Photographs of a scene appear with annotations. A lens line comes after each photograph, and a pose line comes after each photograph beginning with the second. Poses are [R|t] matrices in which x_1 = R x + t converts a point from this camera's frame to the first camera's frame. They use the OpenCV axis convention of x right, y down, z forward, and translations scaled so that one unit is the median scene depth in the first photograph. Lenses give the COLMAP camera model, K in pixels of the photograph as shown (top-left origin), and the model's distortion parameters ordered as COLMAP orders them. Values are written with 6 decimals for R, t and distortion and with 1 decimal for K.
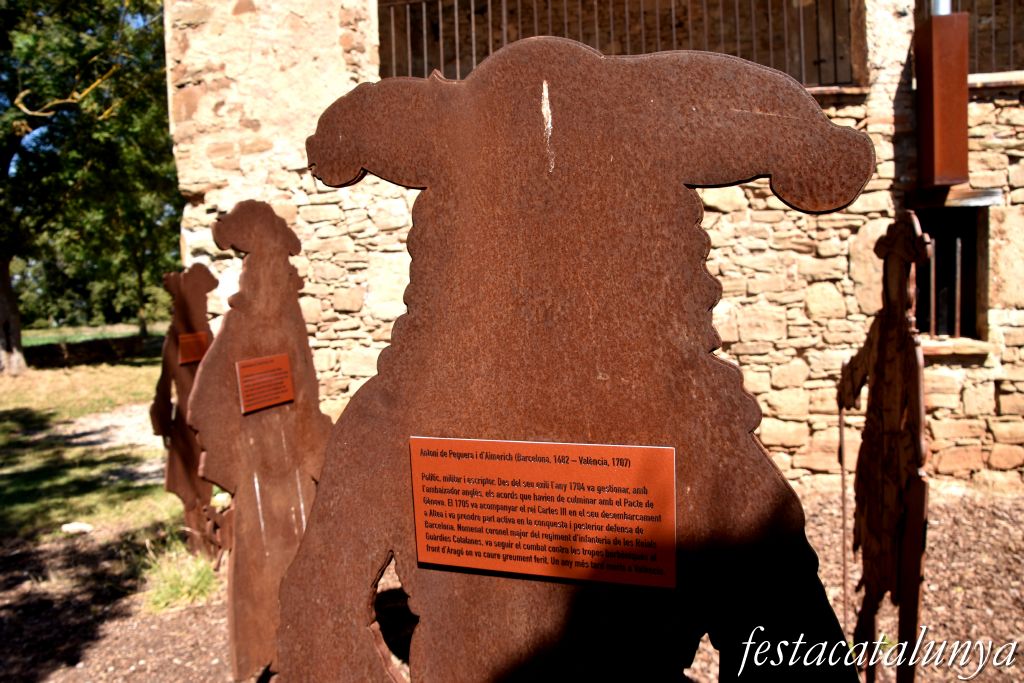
lens RADIAL K [[788.2, 0, 512.0], [0, 788.2, 341.5], [0, 0, 1]] dist [-0.163423, 0.103143]
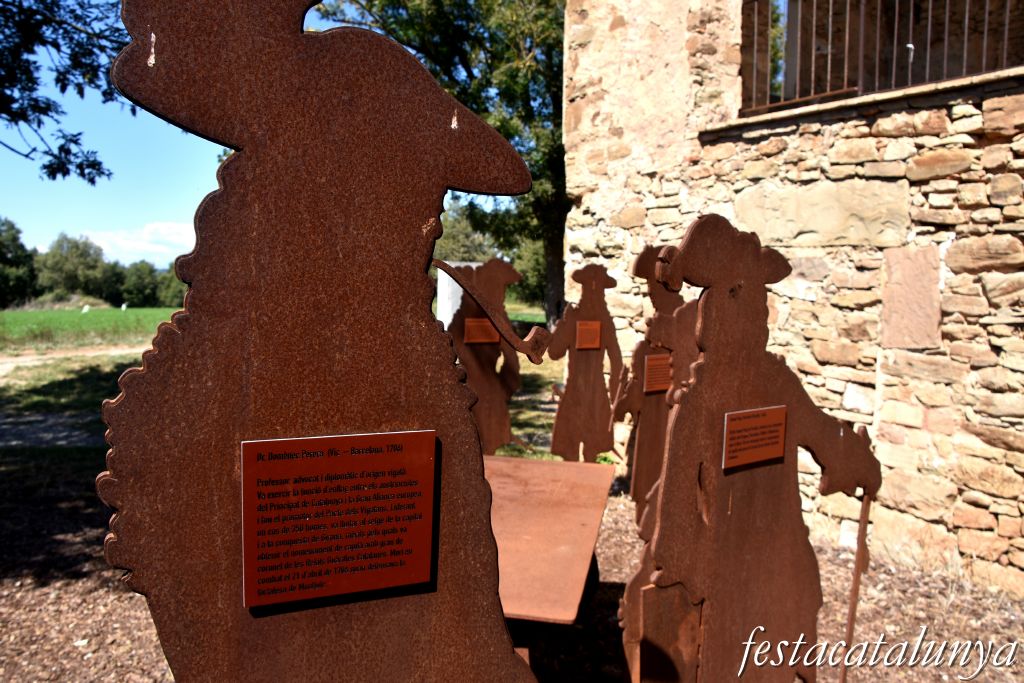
lens RADIAL K [[788.2, 0, 512.0], [0, 788.2, 341.5], [0, 0, 1]] dist [-0.163423, 0.103143]
pose [[0.714449, 0.107600, -0.691365, 0.336738], [-0.106880, 0.993292, 0.044142, -0.025313], [0.691476, 0.042356, 0.721156, 0.128915]]
